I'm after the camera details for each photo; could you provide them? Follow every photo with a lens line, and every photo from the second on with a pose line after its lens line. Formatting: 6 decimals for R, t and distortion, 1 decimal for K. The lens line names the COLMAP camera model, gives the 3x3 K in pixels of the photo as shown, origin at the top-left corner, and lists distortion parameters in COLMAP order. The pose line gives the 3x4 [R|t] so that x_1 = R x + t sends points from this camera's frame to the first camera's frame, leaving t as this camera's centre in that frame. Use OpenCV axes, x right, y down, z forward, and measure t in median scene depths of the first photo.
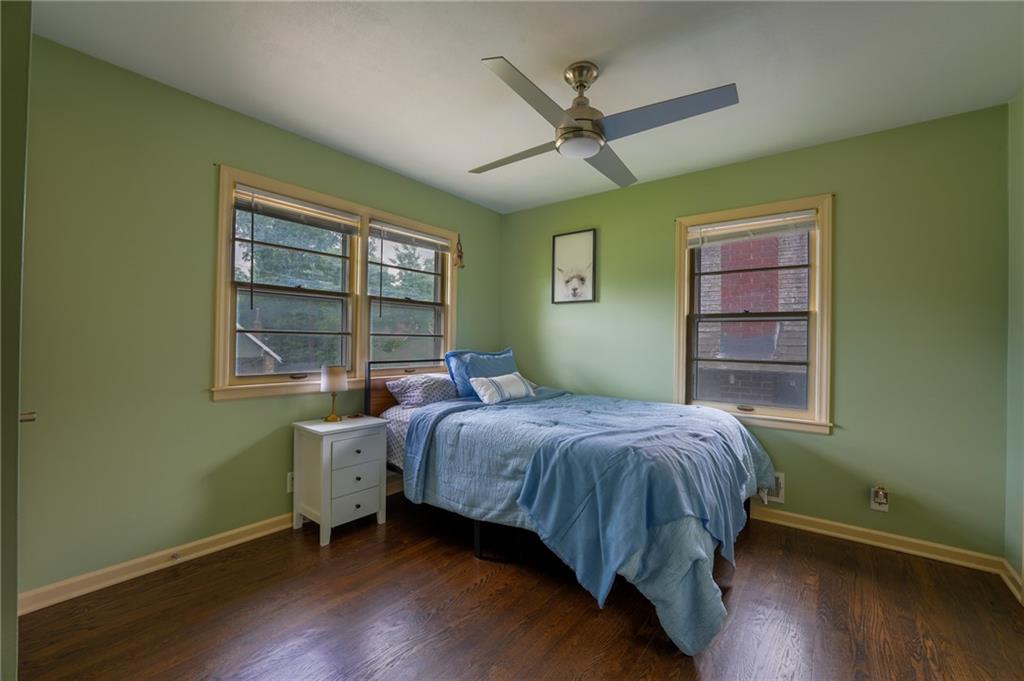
lens RADIAL K [[415.6, 0, 516.8], [0, 415.6, 343.8], [0, 0, 1]] dist [-0.027837, 0.002158]
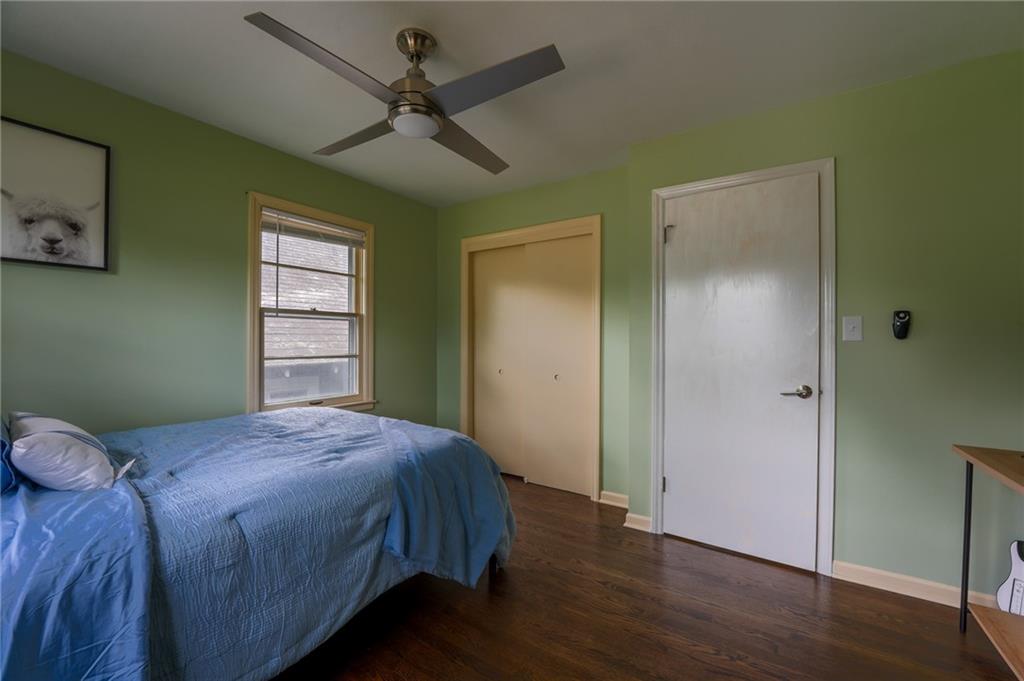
lens RADIAL K [[415.6, 0, 517.2], [0, 415.6, 334.7], [0, 0, 1]] dist [-0.027837, 0.002158]
pose [[-0.079275, -0.002755, 0.996849, -0.534621], [-0.001645, 0.999995, 0.002633, -0.018543], [-0.996851, -0.001431, -0.079279, 0.585719]]
